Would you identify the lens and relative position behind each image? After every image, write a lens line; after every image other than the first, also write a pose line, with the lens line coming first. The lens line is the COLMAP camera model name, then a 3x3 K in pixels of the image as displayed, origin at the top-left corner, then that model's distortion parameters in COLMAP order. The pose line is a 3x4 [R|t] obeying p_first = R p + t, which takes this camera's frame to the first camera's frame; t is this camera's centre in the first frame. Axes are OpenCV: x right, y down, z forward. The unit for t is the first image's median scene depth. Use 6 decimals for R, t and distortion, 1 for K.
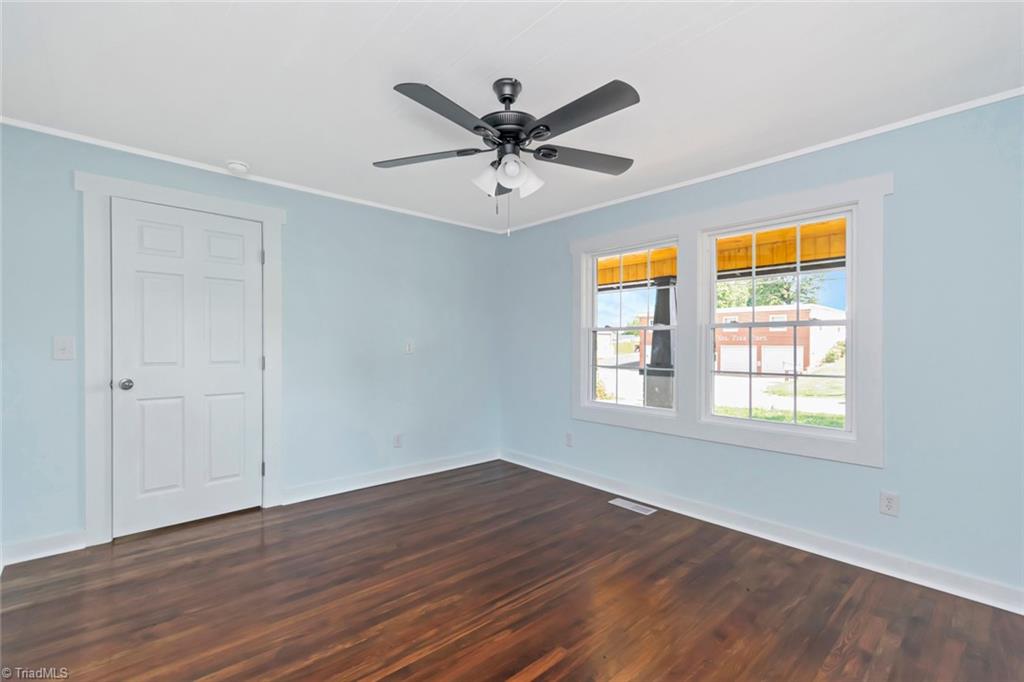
lens RADIAL K [[459.3, 0, 518.4], [0, 459.3, 346.1], [0, 0, 1]] dist [-0.008381, -0.001604]
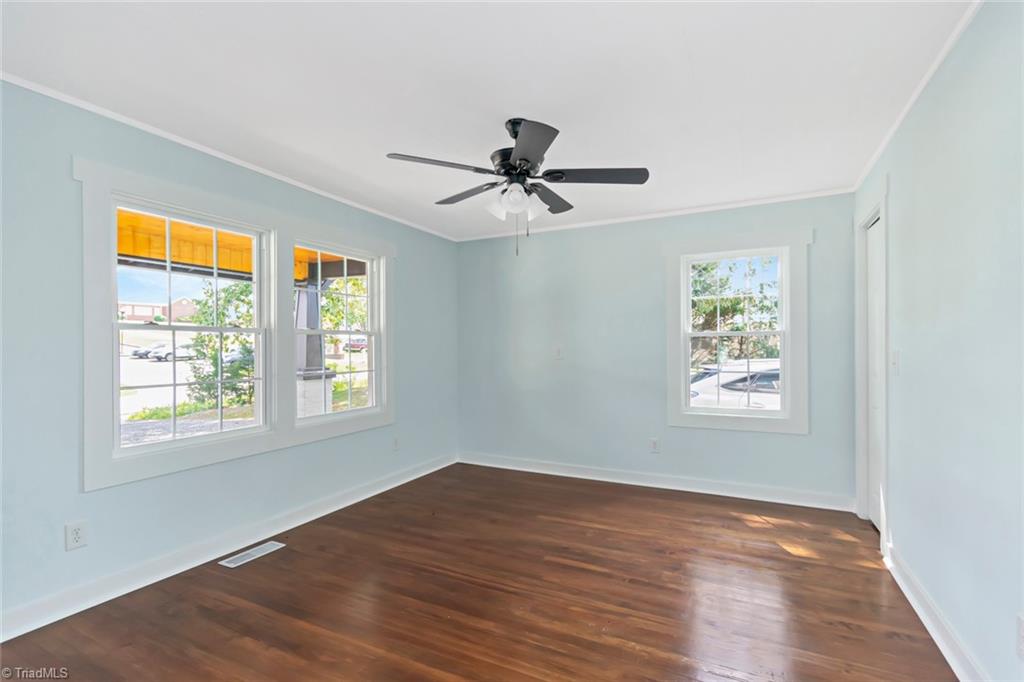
lens RADIAL K [[459.3, 0, 519.4], [0, 459.3, 335.6], [0, 0, 1]] dist [-0.008381, -0.001604]
pose [[-0.359687, 0.018181, 0.932896, -0.734682], [0.007548, 0.999834, -0.016576, -0.014378], [-0.933042, 0.001080, -0.359765, 0.940675]]
